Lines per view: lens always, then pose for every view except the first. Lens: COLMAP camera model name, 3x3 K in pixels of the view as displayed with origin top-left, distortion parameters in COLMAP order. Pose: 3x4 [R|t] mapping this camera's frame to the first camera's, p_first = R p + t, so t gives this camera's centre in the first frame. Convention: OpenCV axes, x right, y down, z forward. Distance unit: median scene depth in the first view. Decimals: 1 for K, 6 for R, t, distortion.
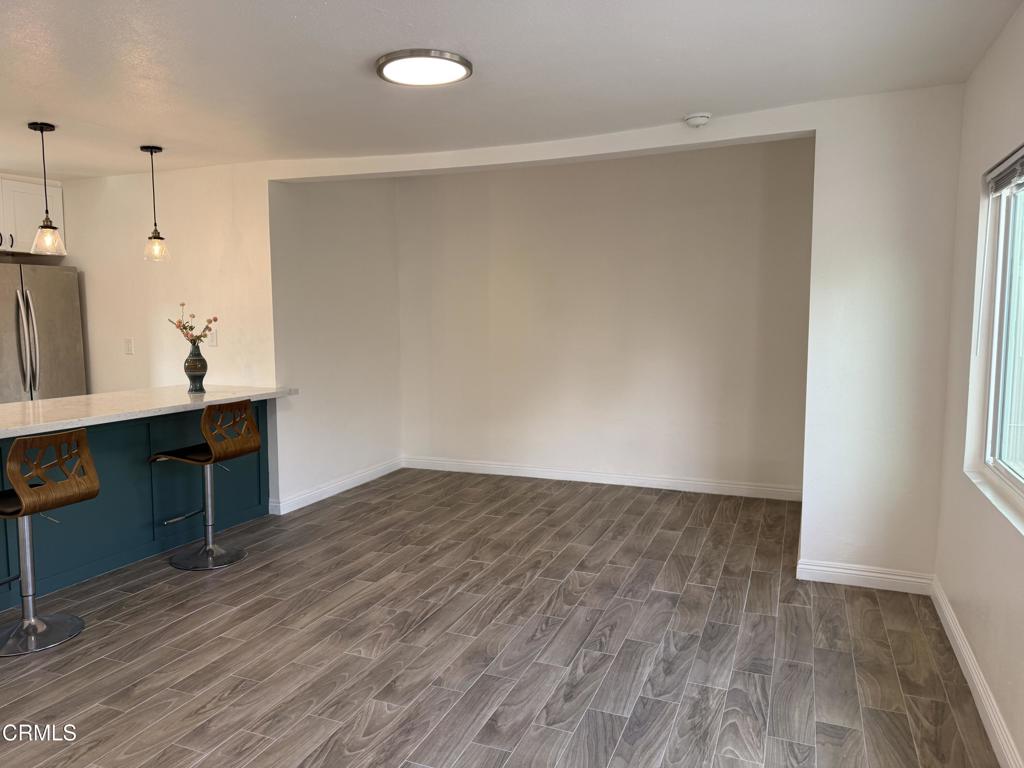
lens RADIAL K [[718.8, 0, 515.6], [0, 718.8, 379.3], [0, 0, 1]] dist [0.038256, -0.050493]
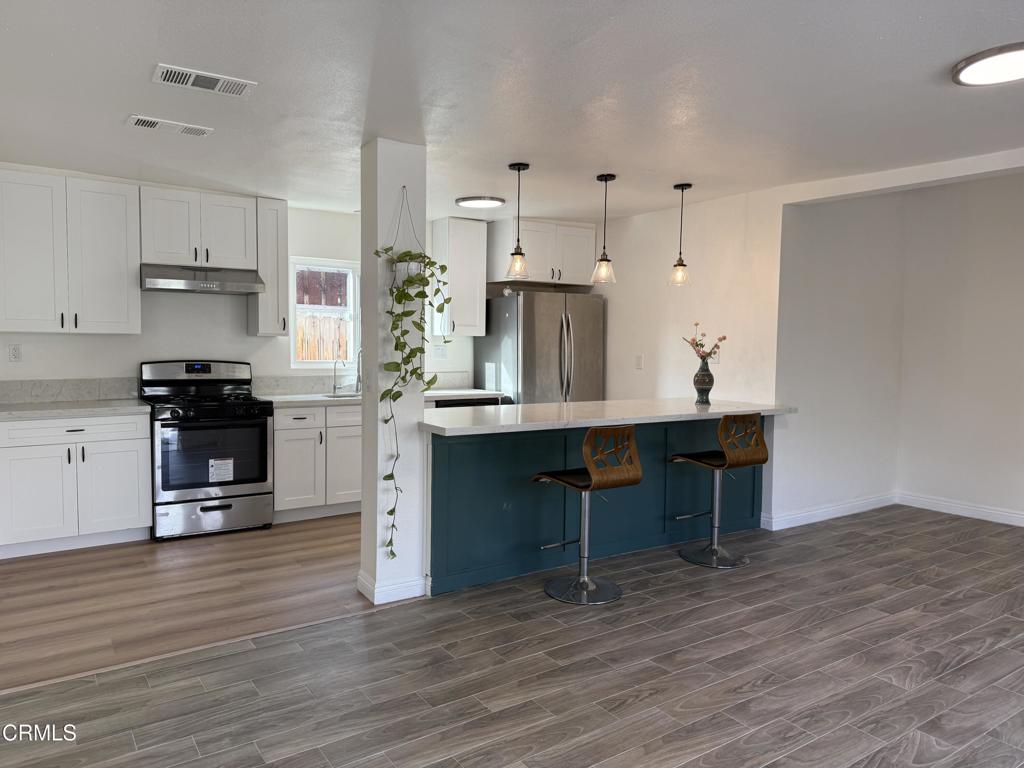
lens RADIAL K [[718.8, 0, 517.9], [0, 718.8, 373.9], [0, 0, 1]] dist [0.038256, -0.050493]
pose [[0.825844, 0.039801, -0.562492, -0.076196], [-0.065095, 0.997566, -0.024985, 0.021670], [0.560129, 0.057249, 0.826425, -0.072540]]
